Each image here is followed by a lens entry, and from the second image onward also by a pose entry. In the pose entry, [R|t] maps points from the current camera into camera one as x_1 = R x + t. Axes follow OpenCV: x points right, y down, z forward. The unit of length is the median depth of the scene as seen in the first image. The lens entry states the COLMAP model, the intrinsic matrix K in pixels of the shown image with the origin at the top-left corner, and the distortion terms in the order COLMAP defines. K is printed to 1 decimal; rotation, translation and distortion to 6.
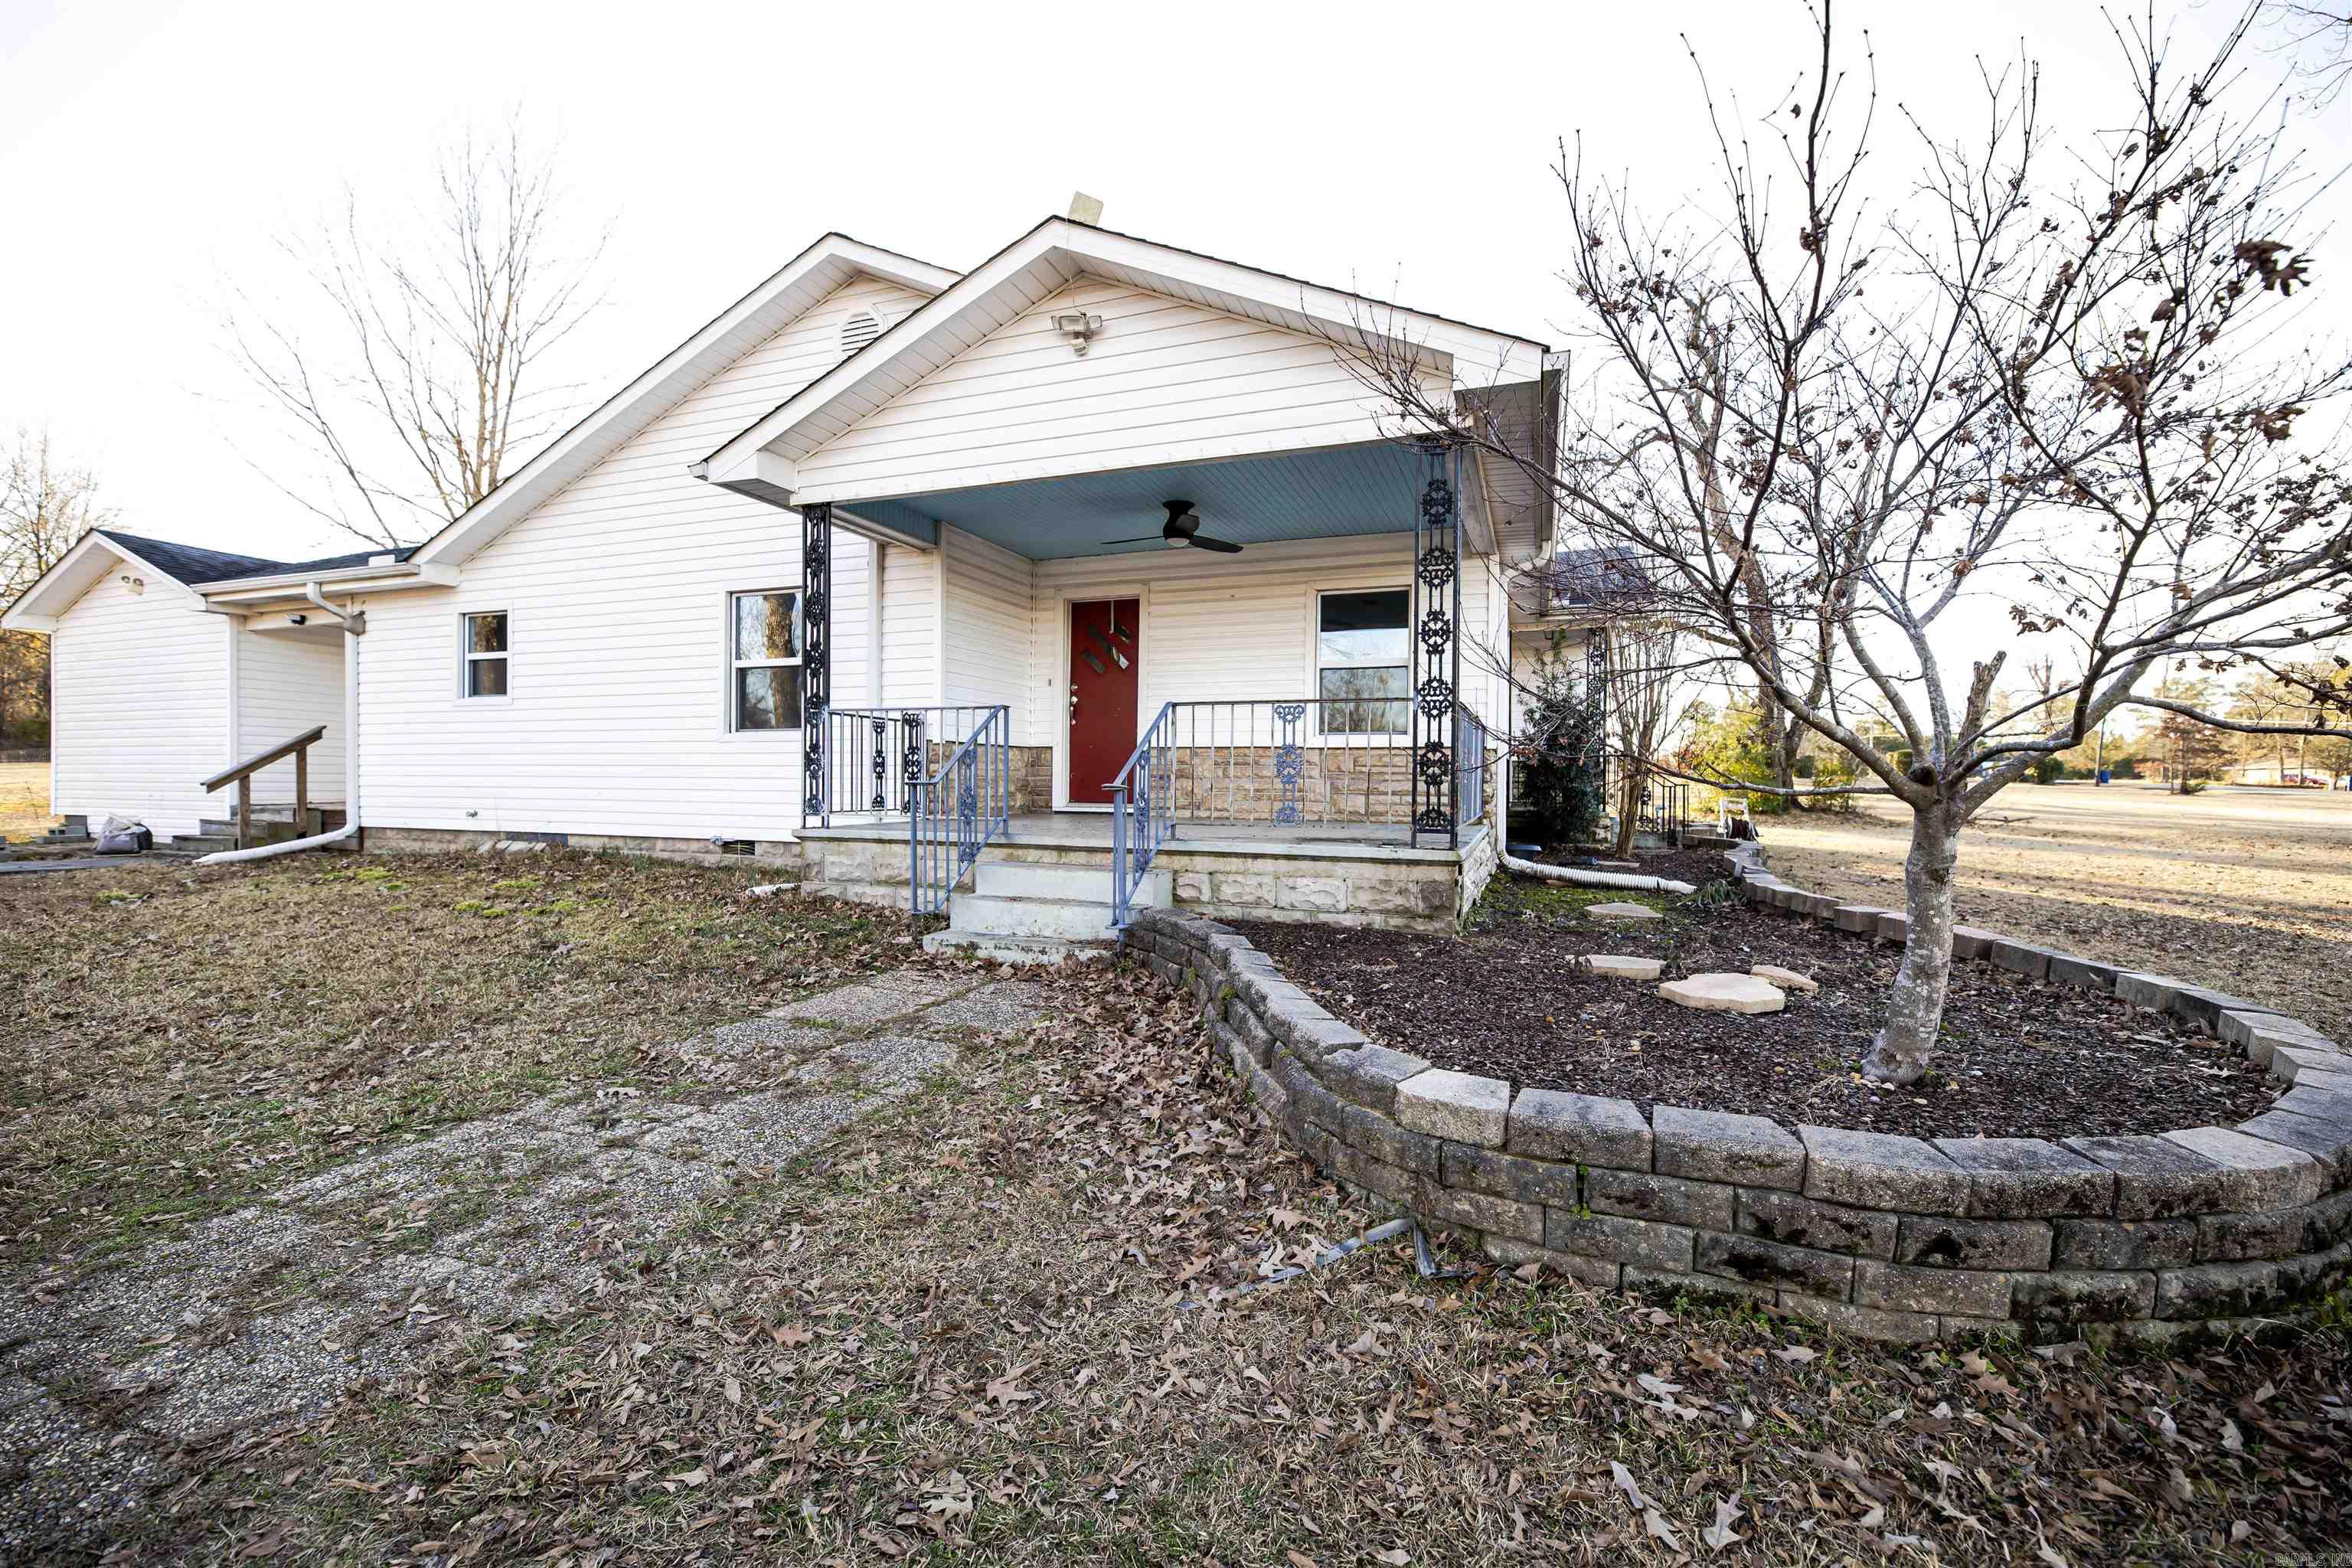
lens RADIAL K [[964.6, 0, 1176.0], [0, 964.6, 784.0], [0, 0, 1]] dist [0.000111, 0.000016]
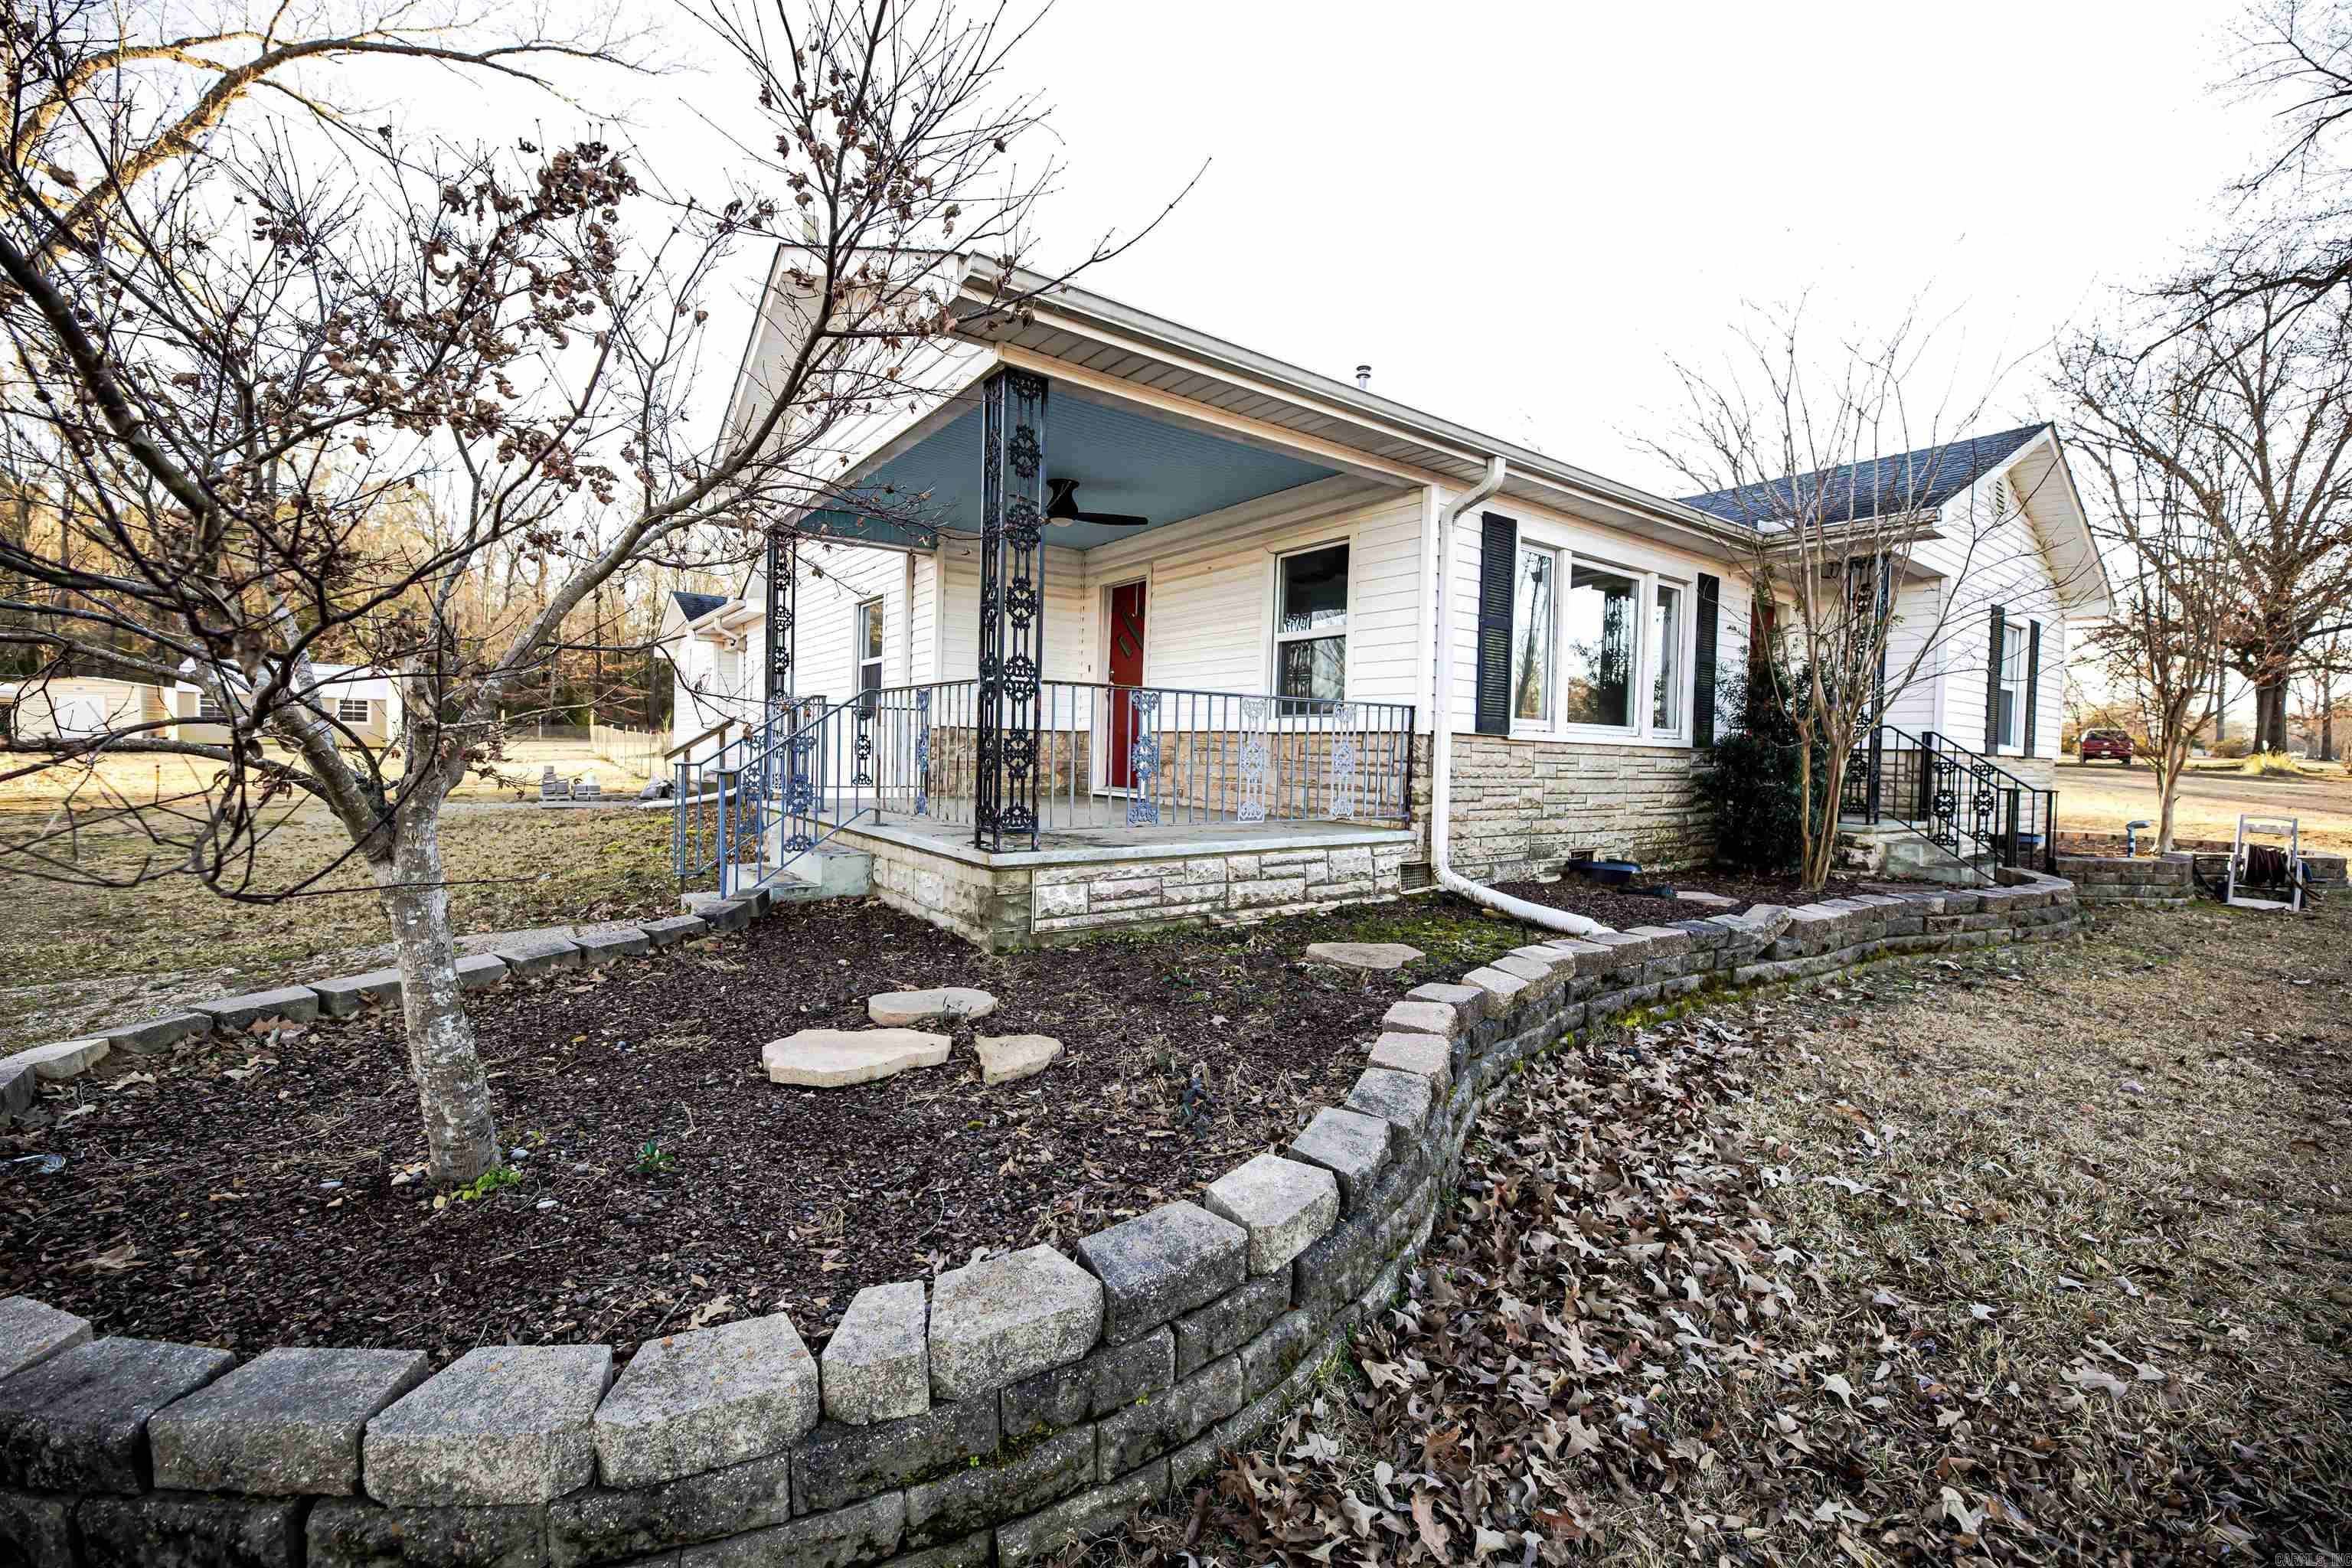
lens RADIAL K [[940.3, 0, 1176.0], [0, 940.3, 784.0], [0, 0, 1]] dist [0.000844, 0.000173]
pose [[0.841774, 0.031844, -0.538889, 0.546026], [-0.020125, 0.999416, 0.027622, -0.012868], [0.539454, -0.012407, 0.841924, 0.230205]]
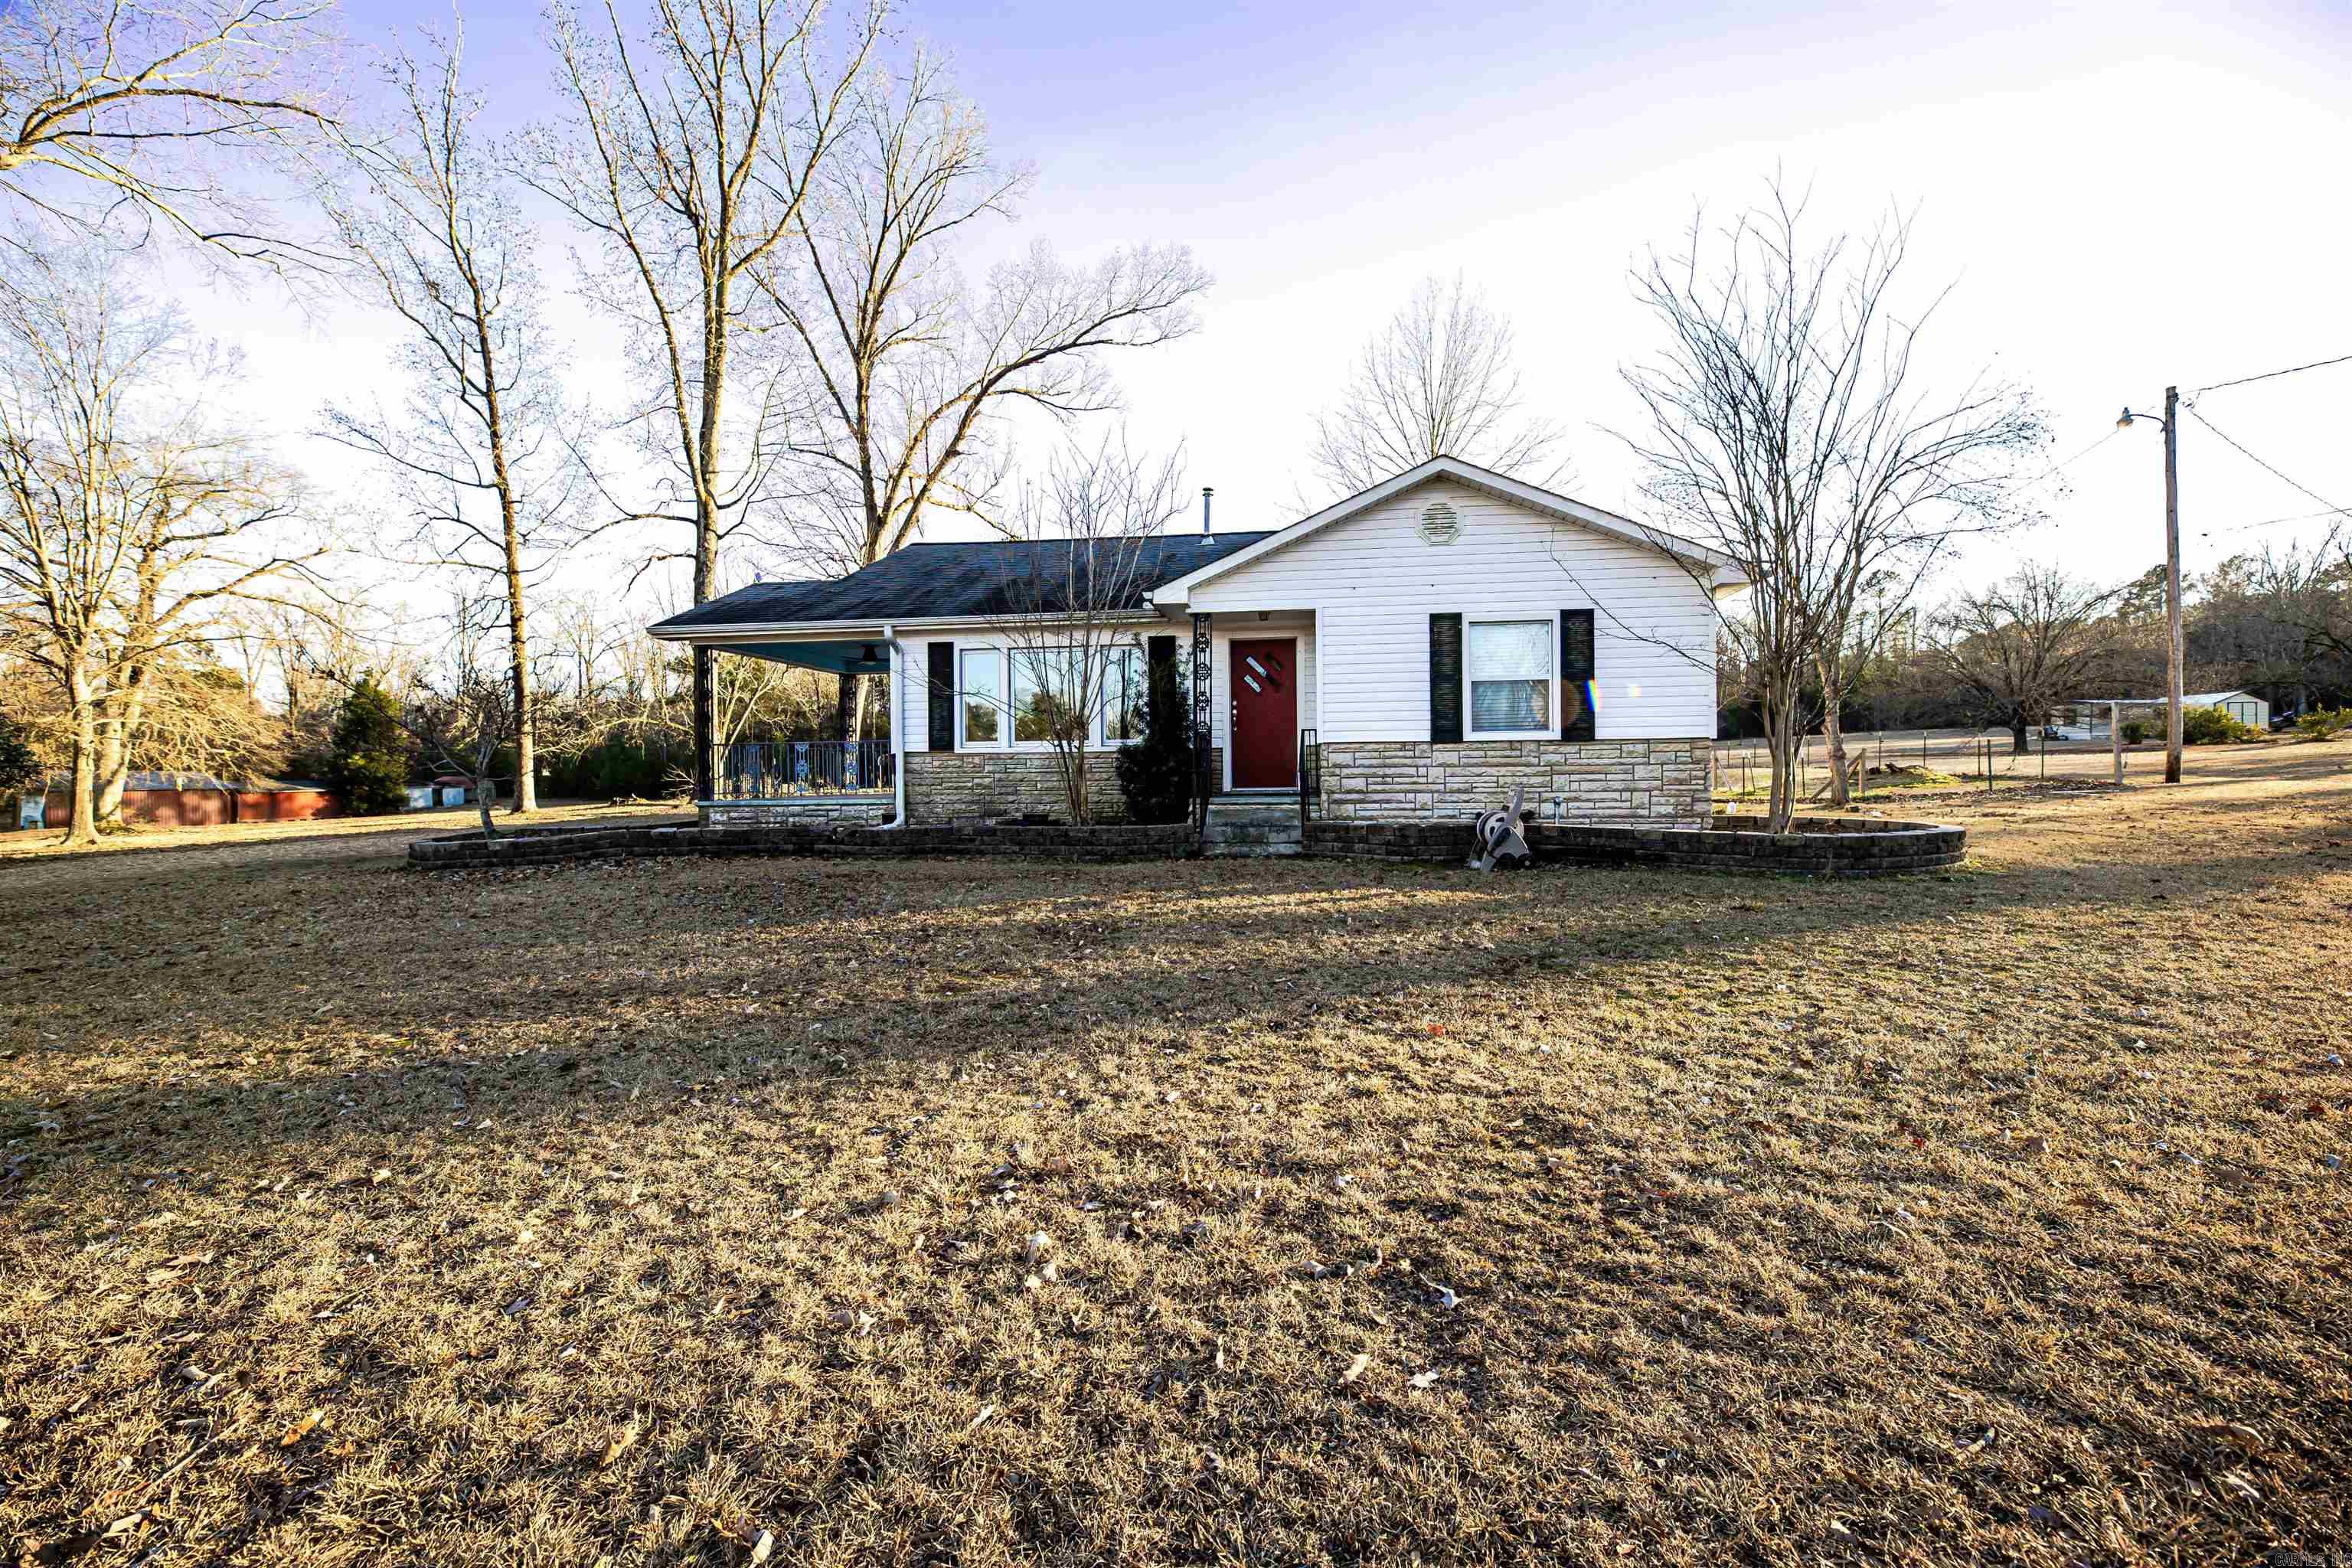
lens RADIAL K [[964.6, 0, 1176.0], [0, 964.6, 784.0], [0, 0, 1]] dist [0.000111, 0.000016]
pose [[0.265188, -0.015986, -0.964064, 1.877123], [0.010110, 0.999854, -0.013798, 0.038429], [0.964144, -0.006087, 0.265311, 0.924684]]
